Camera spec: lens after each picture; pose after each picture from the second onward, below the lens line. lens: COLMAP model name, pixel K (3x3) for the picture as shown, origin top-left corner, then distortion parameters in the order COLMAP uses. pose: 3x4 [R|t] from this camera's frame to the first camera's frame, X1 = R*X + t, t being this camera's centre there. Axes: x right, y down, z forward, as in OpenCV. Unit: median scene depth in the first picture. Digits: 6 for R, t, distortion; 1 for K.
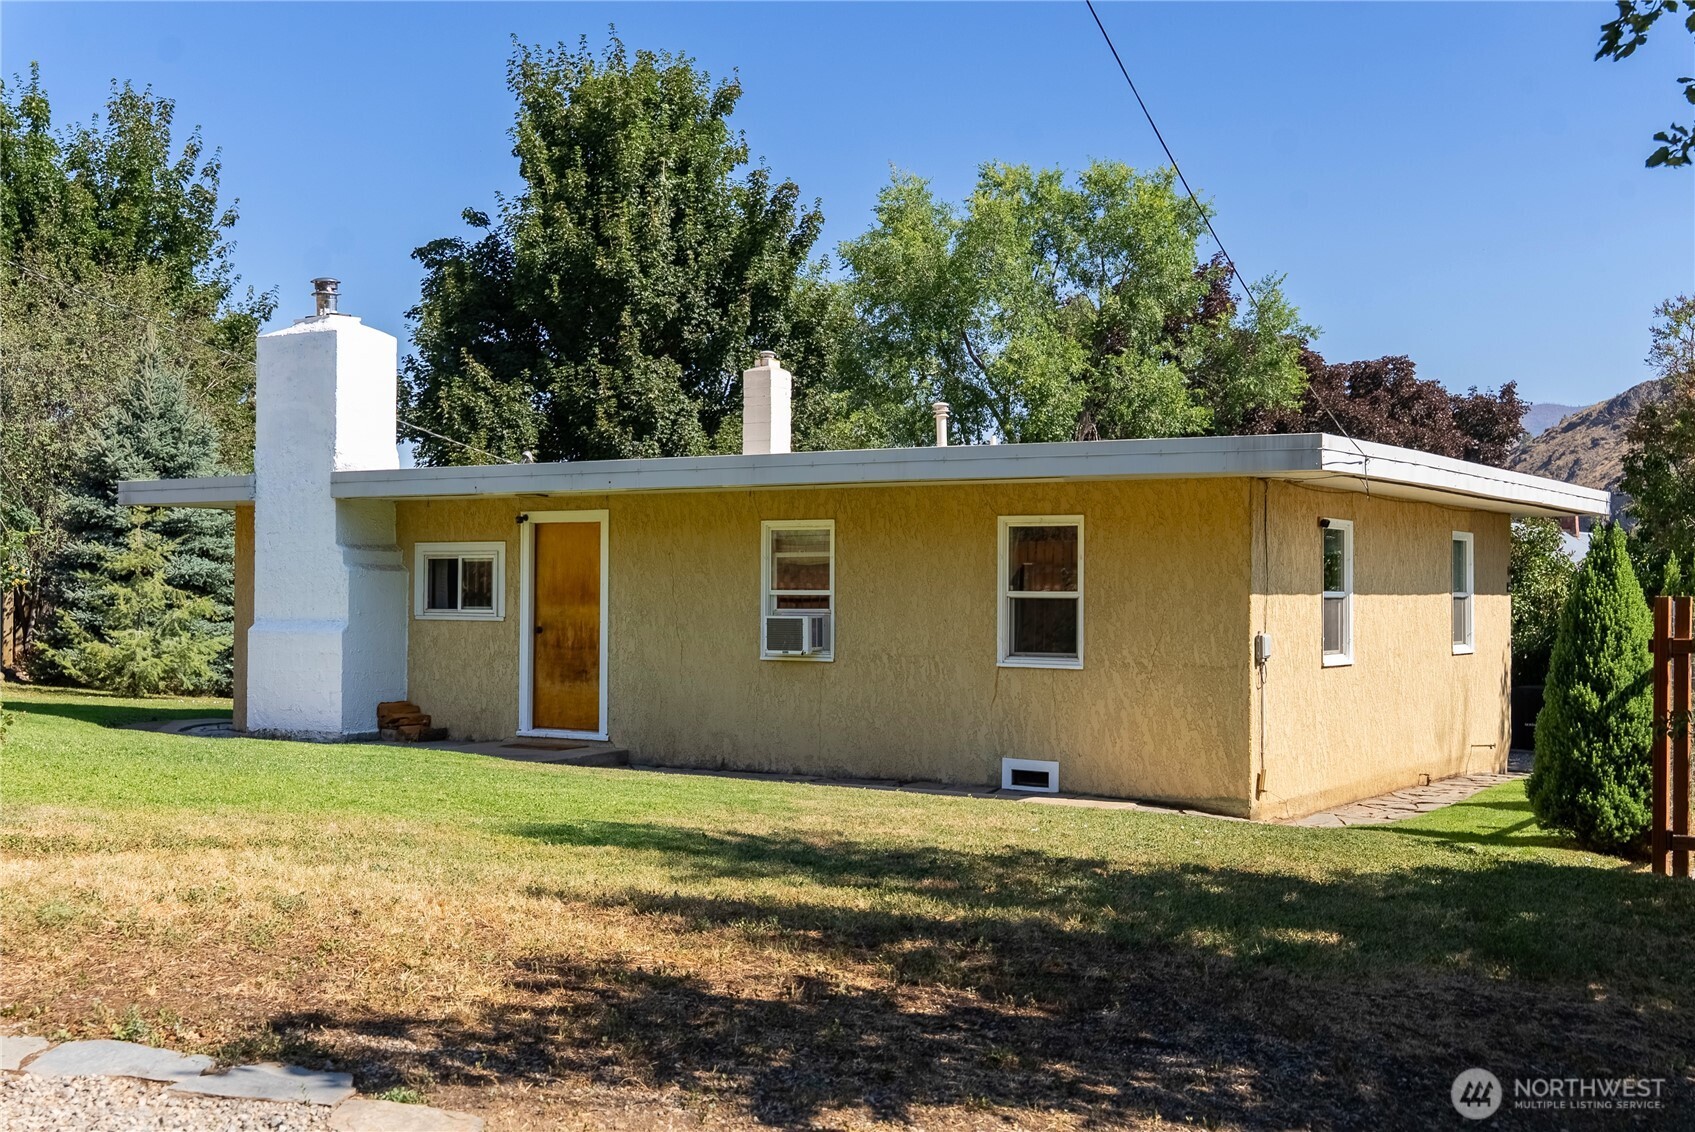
lens RADIAL K [[1965.6, 0, 830.3], [0, 1965.6, 566.1], [0, 0, 1]] dist [0.012067, 0.000000]
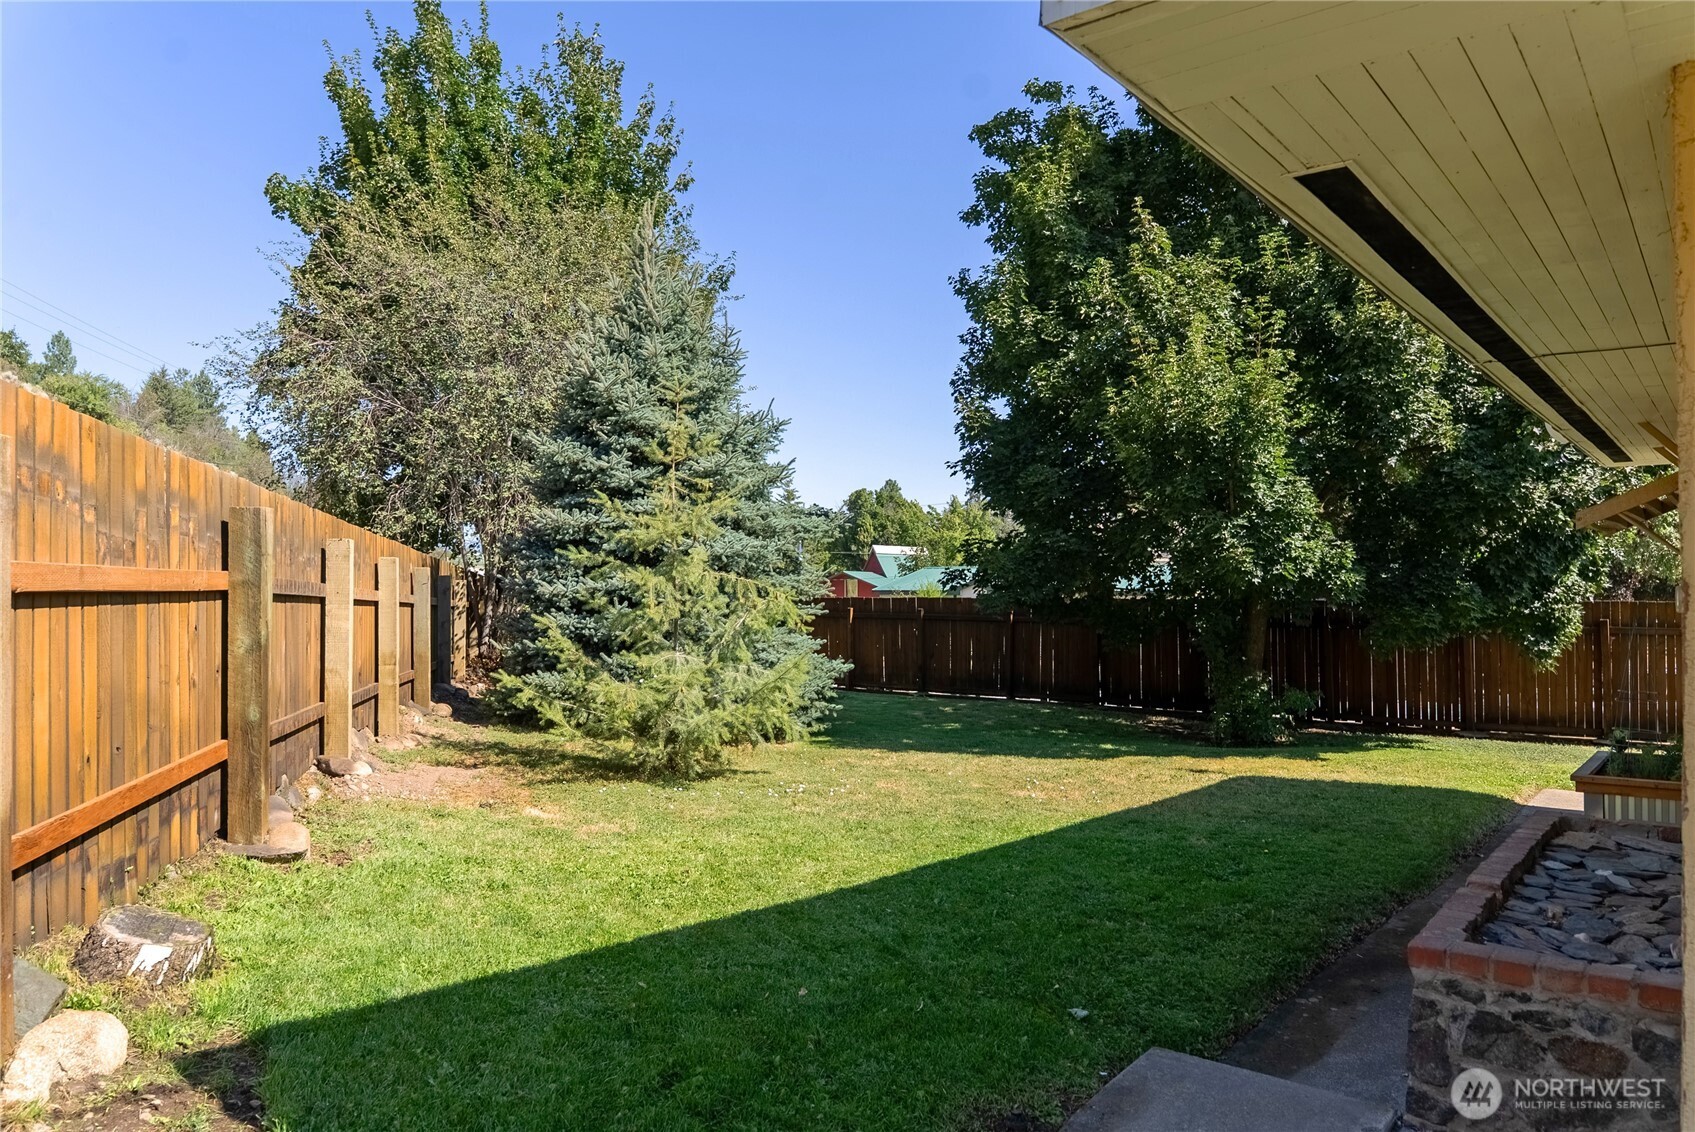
lens RADIAL K [[1170.8, 0, 815.3], [0, 1170.8, 571.0], [0, 0, 1]] dist [-0.002675, -0.014010]
pose [[0.994352, -0.009296, -0.105725, -0.399914], [0.009804, 0.999943, 0.004287, 0.012339], [0.105680, -0.005299, 0.994386, 0.971552]]
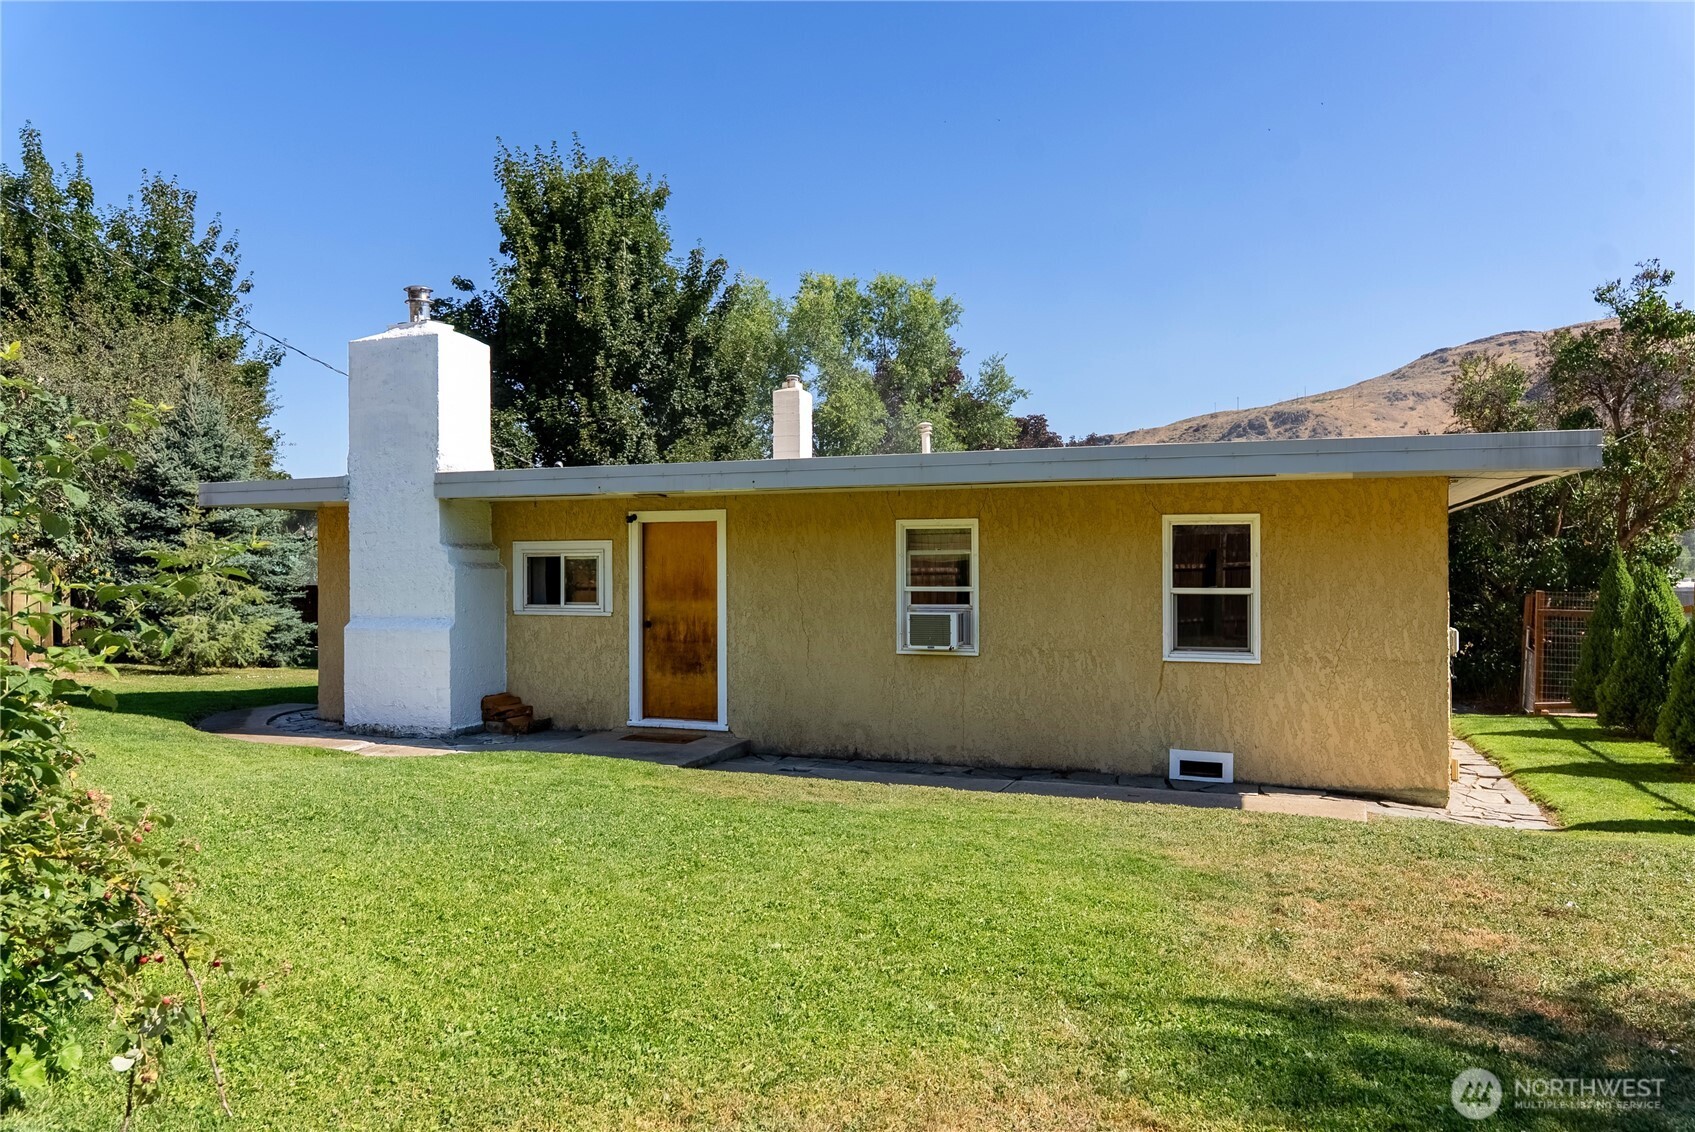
lens RADIAL K [[1170.8, 0, 841.9], [0, 1170.8, 571.4], [0, 0, 1]] dist [-0.002675, -0.014010]
pose [[0.979352, -0.010809, 0.201872, -0.168855], [0.006592, 0.999746, 0.021548, -0.008463], [-0.202053, -0.019772, 0.979175, 0.359667]]
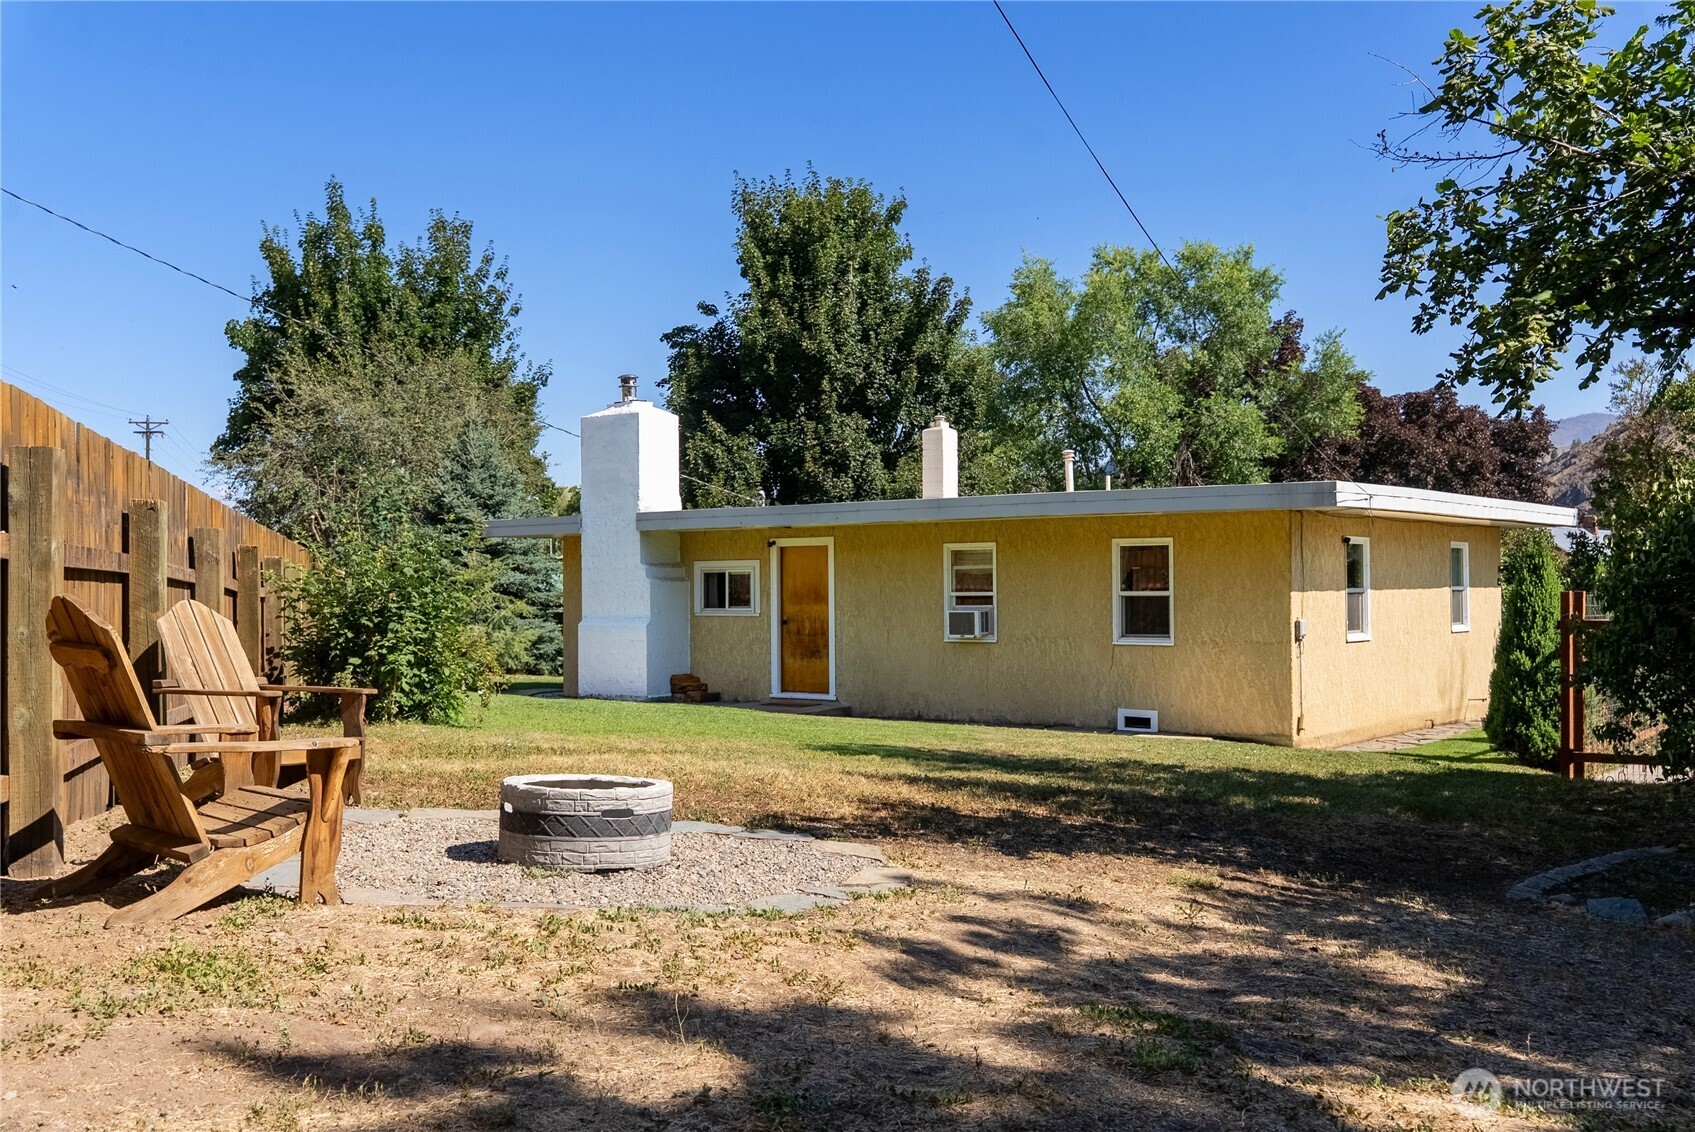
lens RADIAL K [[1665.9, 0, 819.9], [0, 1665.9, 562.2], [0, 0, 1]] dist [0.001926, 0.000000]
pose [[0.995896, -0.015030, -0.089251, -0.015116], [0.014906, 0.999887, -0.002054, -0.007670], [0.089272, 0.000715, 0.996007, -0.185034]]
